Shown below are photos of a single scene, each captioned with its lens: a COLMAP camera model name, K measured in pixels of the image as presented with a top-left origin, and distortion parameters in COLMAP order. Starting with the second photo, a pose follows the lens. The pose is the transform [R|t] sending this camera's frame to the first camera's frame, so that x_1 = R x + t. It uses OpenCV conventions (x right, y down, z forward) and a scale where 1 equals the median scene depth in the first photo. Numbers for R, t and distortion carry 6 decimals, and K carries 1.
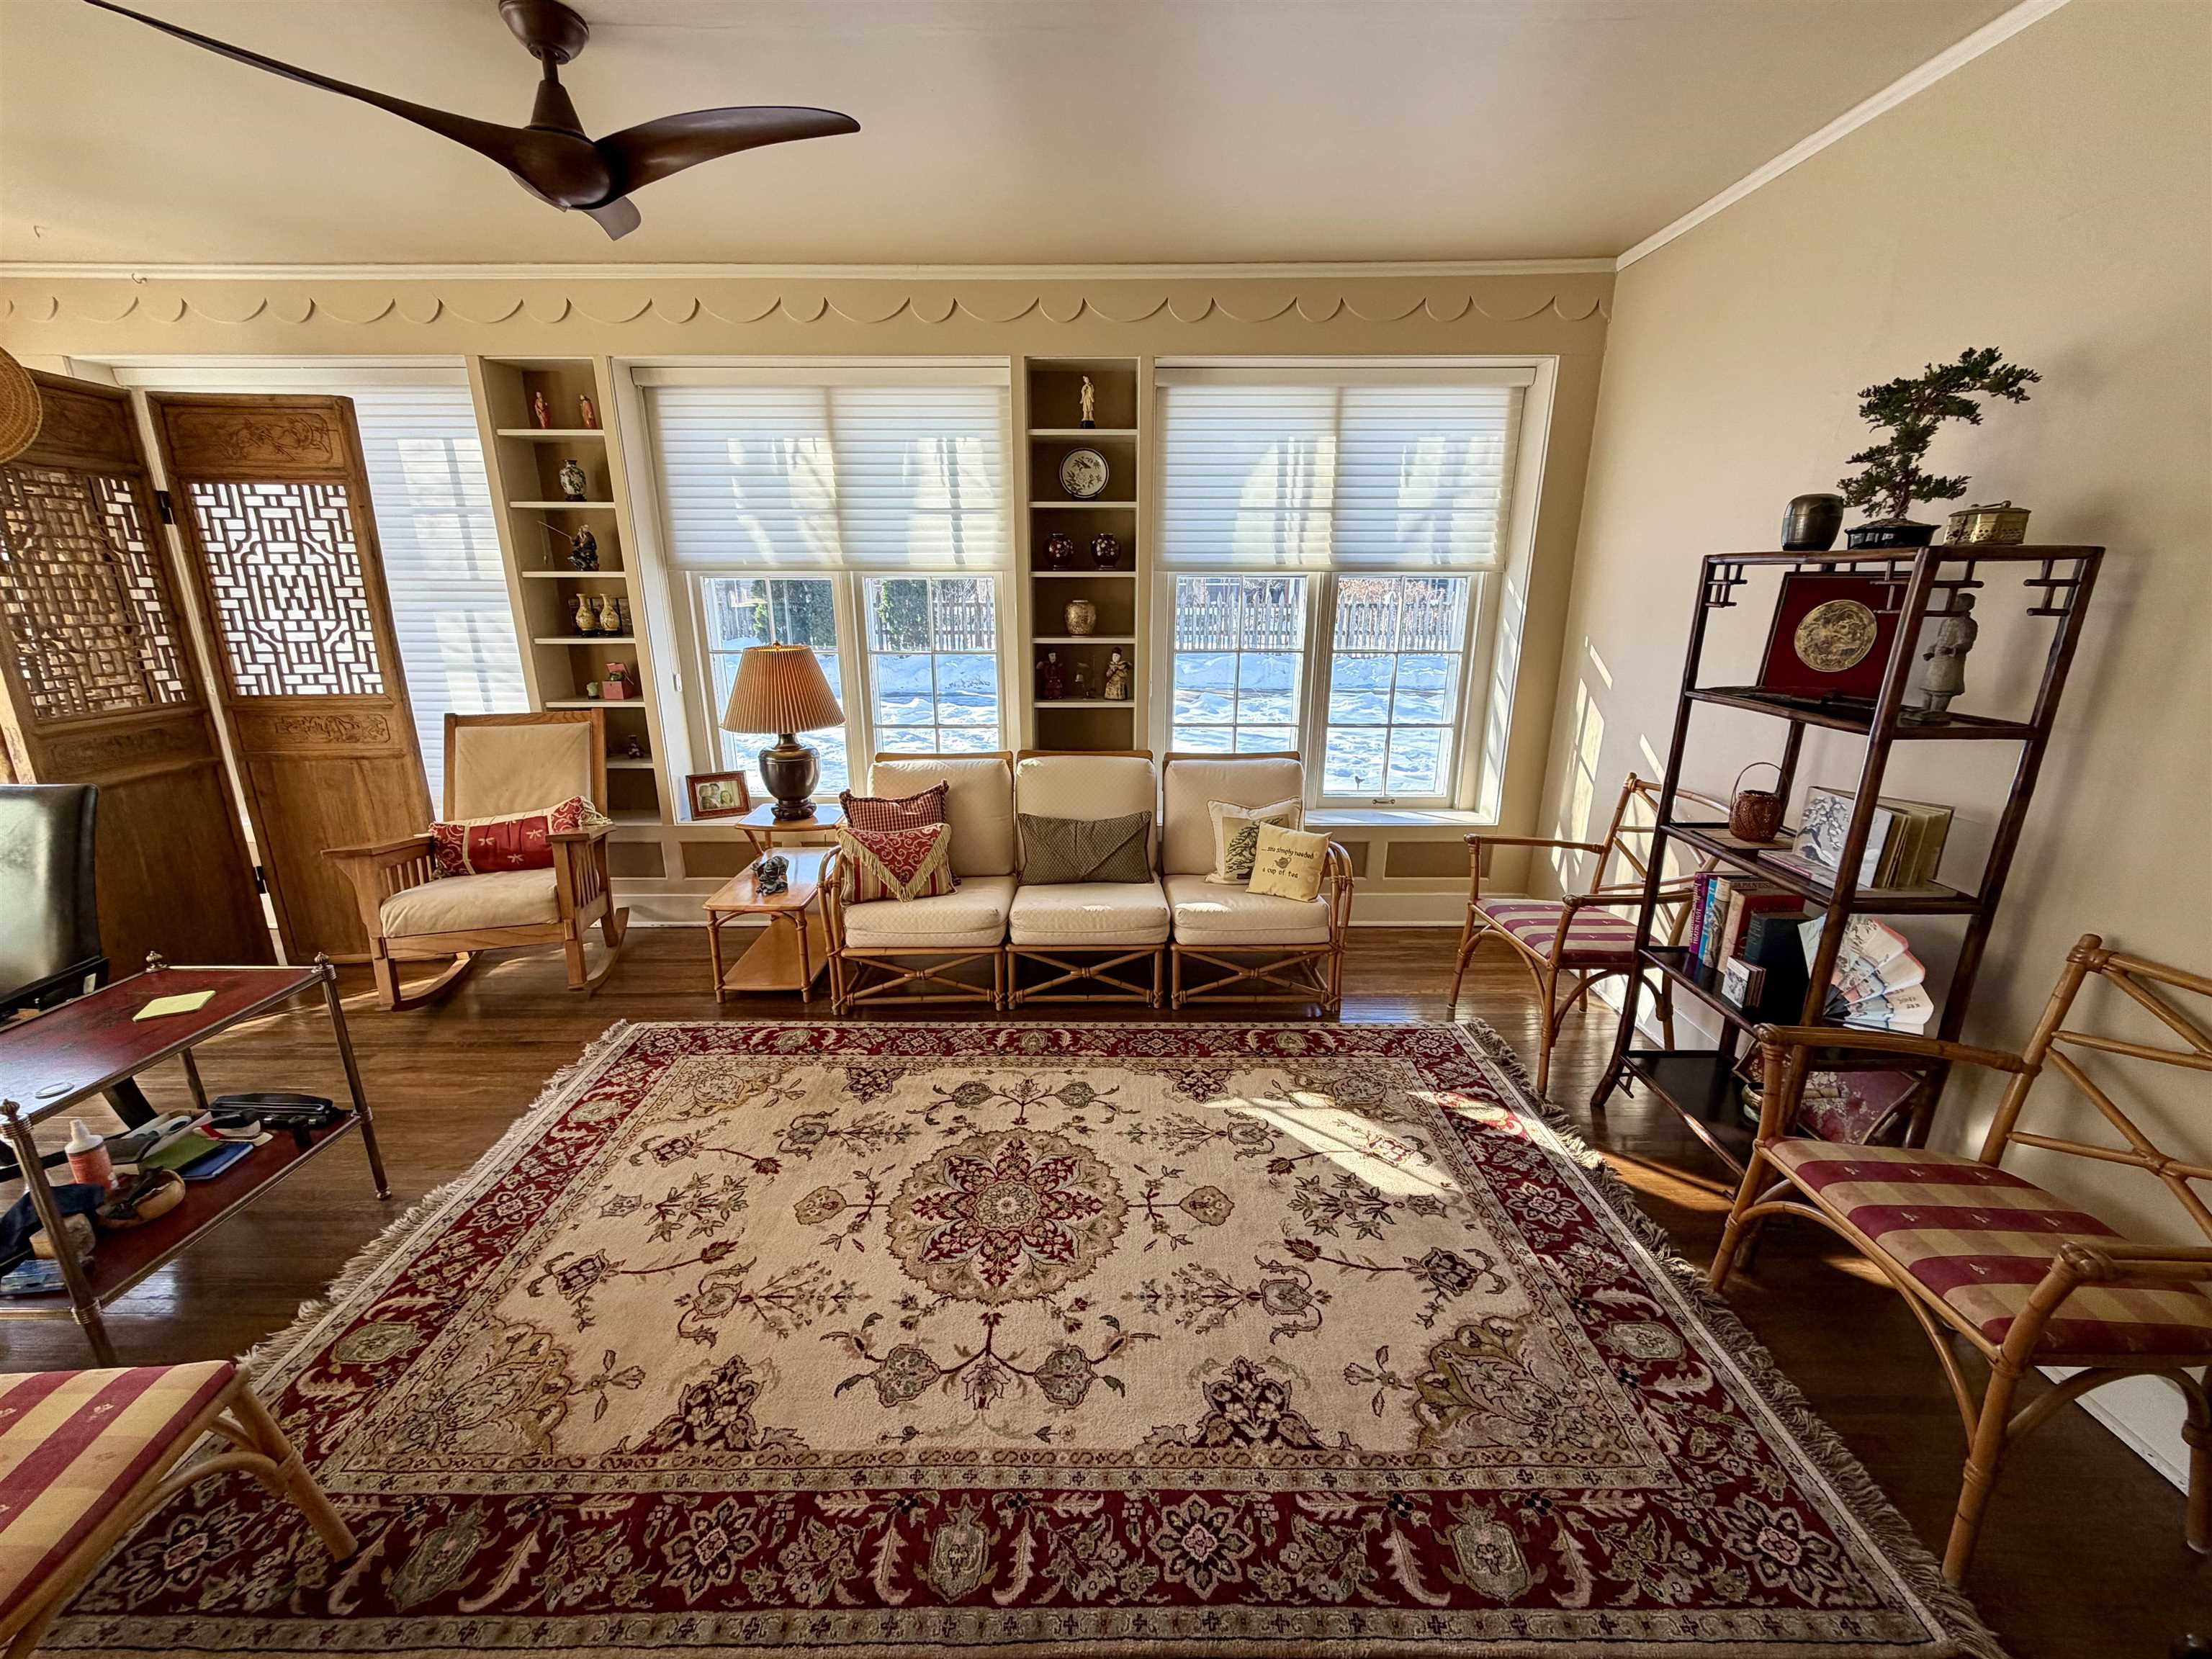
lens RADIAL K [[876.4, 0, 1103.6], [0, 876.4, 831.1], [0, 0, 1]] dist [0.000726, -0.000824]
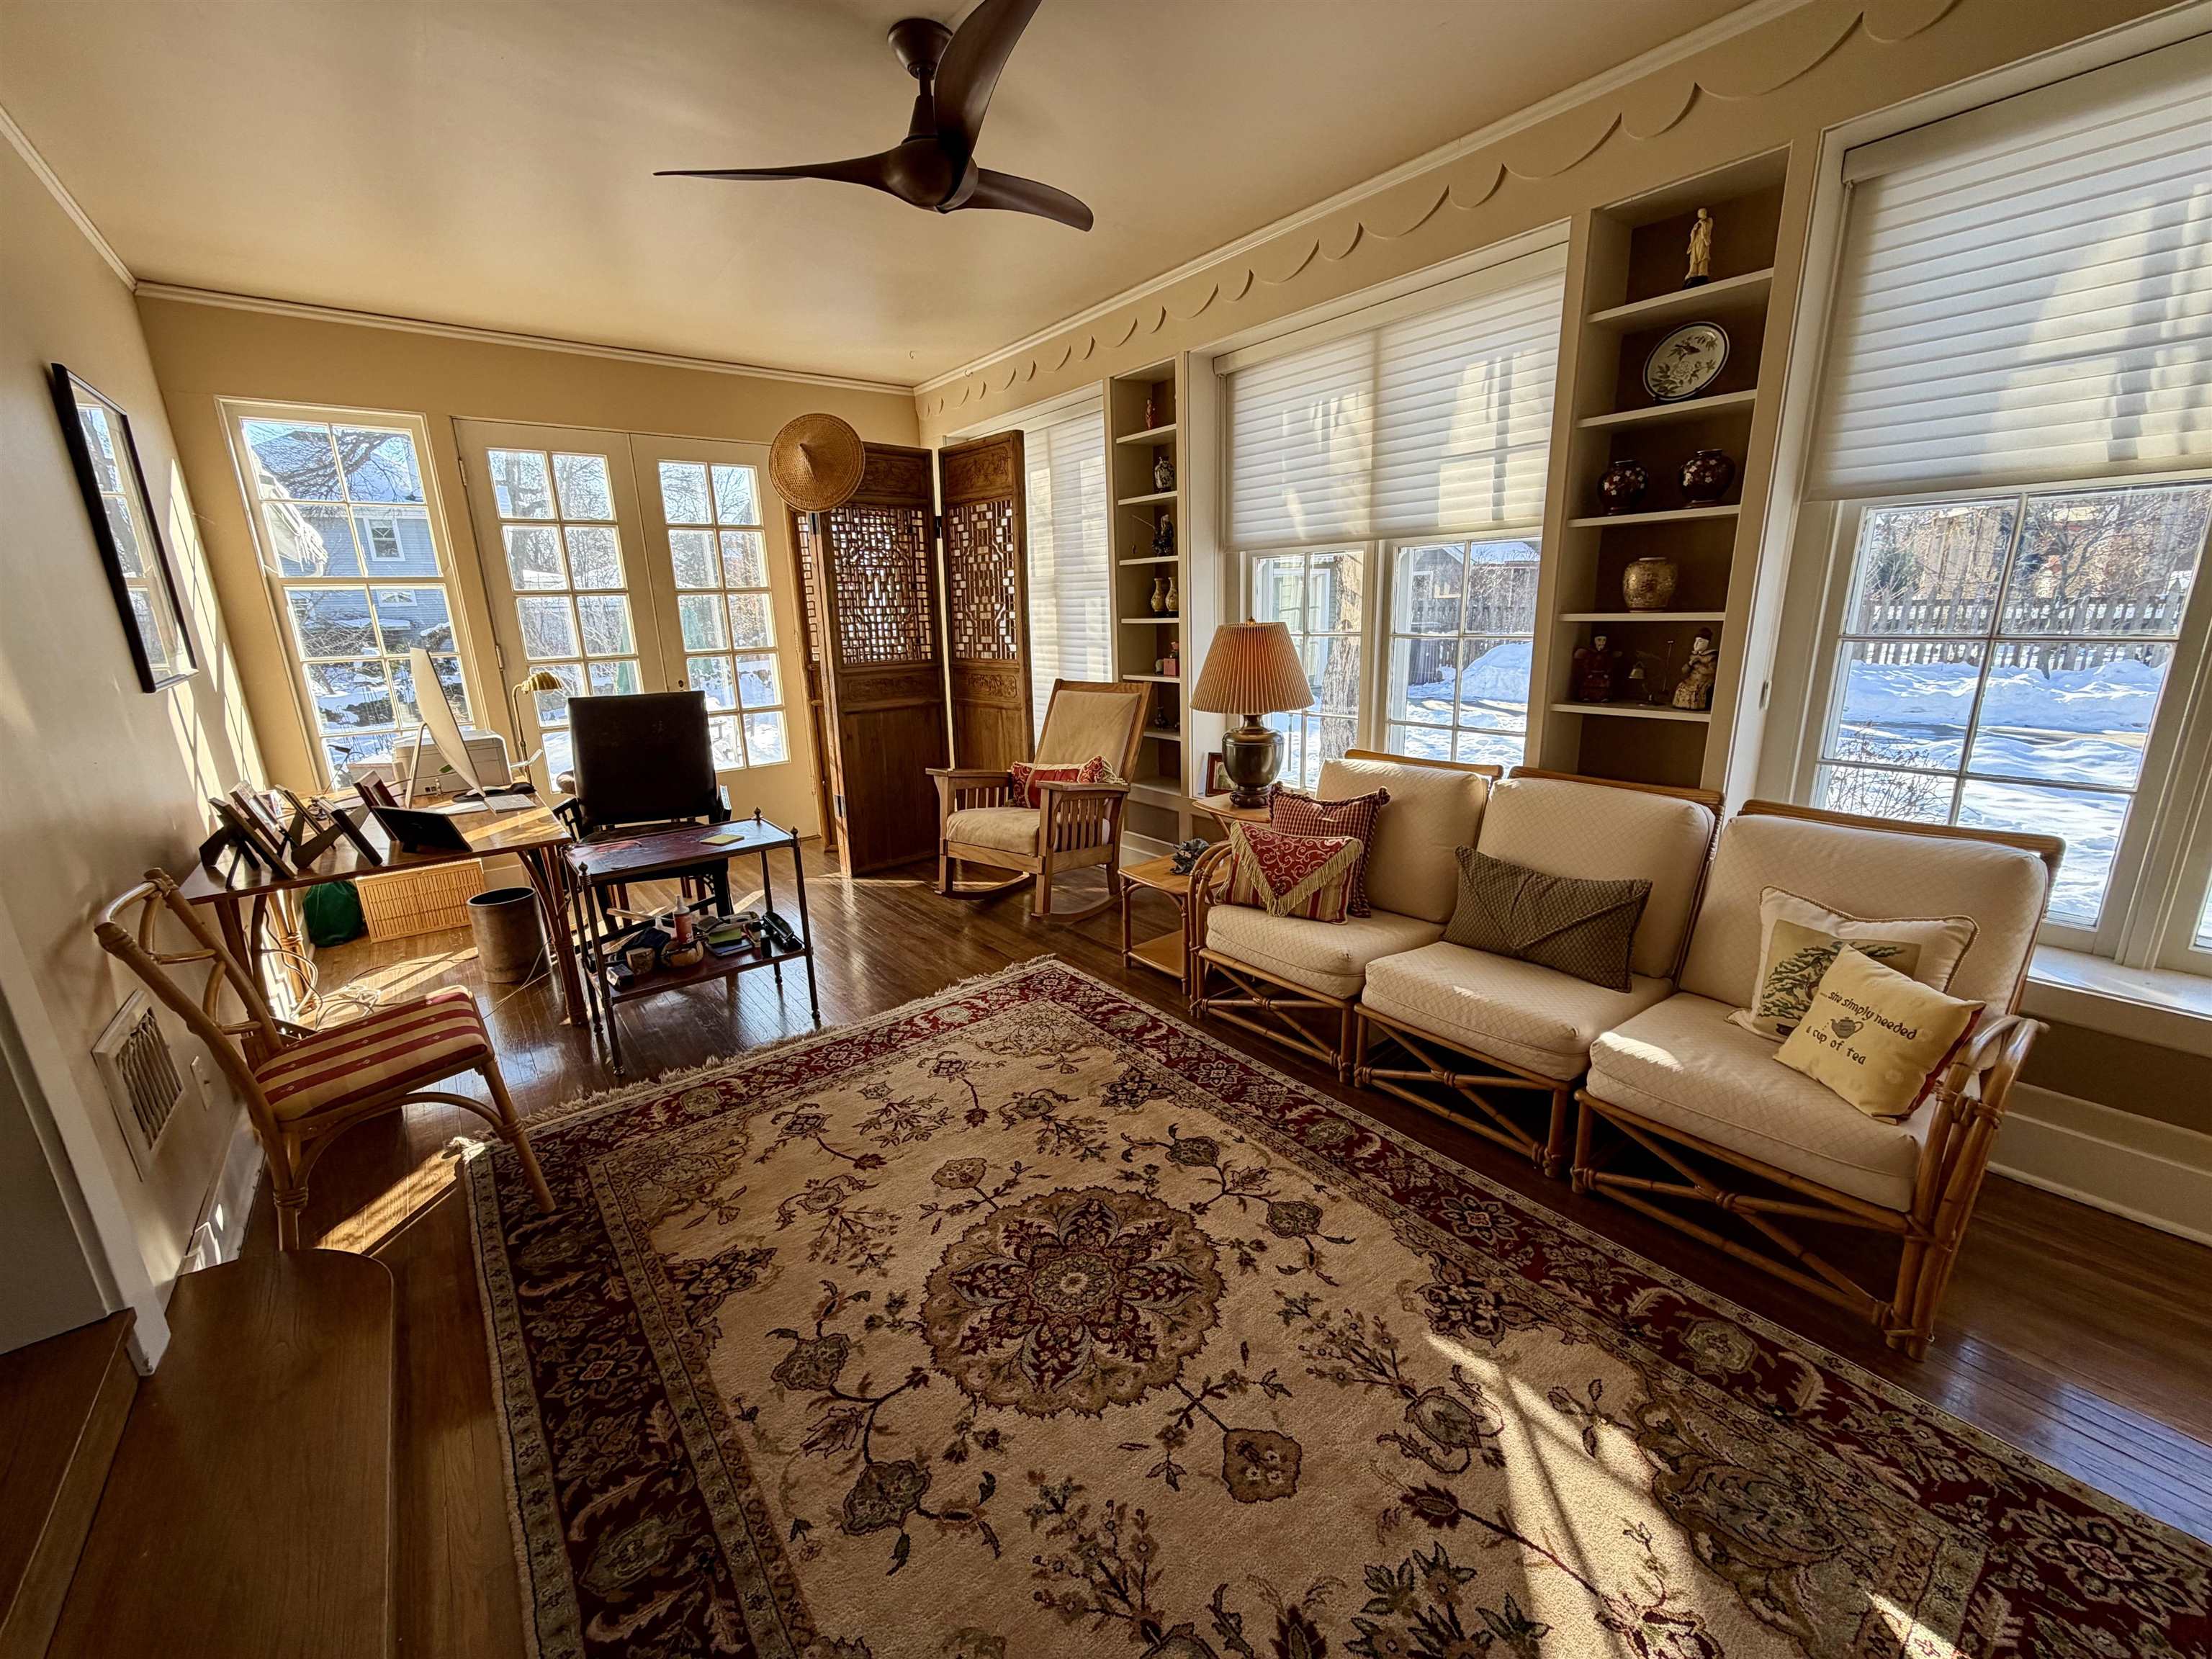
lens RADIAL K [[876.4, 0, 1103.6], [0, 876.4, 831.1], [0, 0, 1]] dist [0.000726, -0.000824]
pose [[0.616185, 0.179835, -0.766795, 0.315099], [-0.189261, 0.978865, 0.077484, -0.036072], [0.764523, 0.097380, 0.637198, 0.318871]]
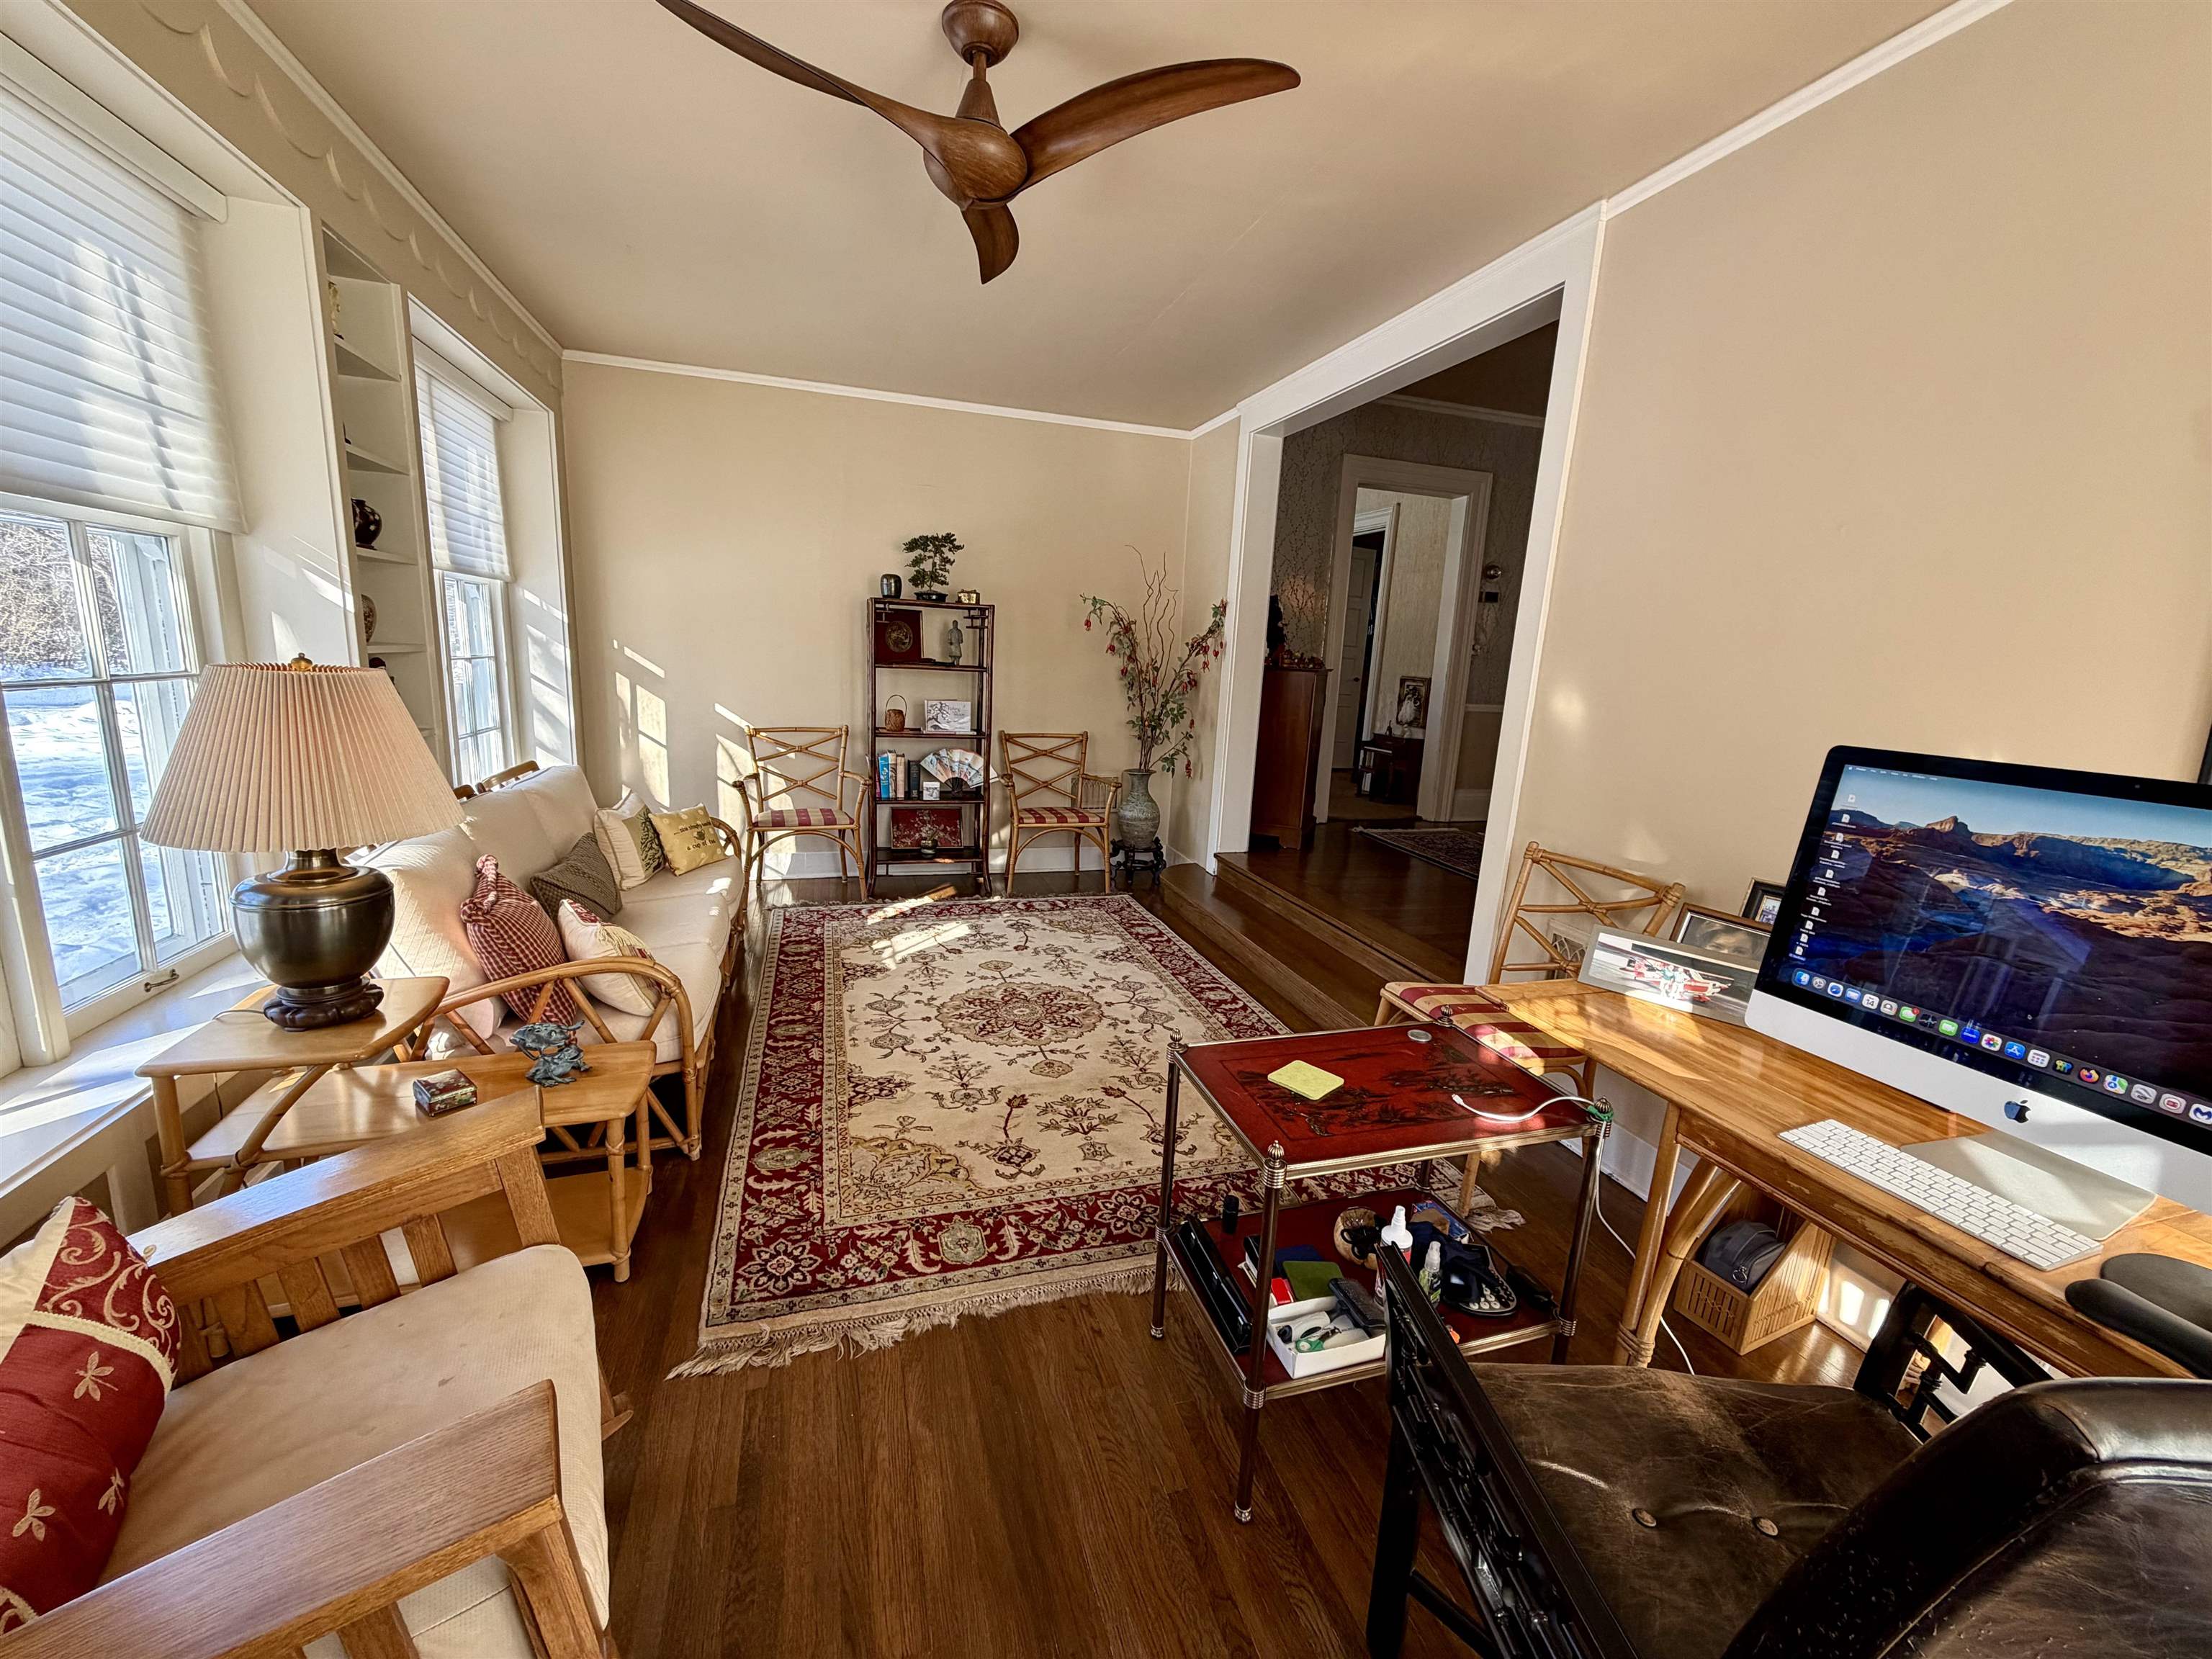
lens RADIAL K [[876.4, 0, 1103.6], [0, 876.4, 831.1], [0, 0, 1]] dist [0.000726, -0.000824]
pose [[-0.297921, -0.205188, 0.932277, -1.035109], [0.220164, 0.935526, 0.276259, -0.173129], [-0.928855, 0.287557, -0.233538, 0.782425]]
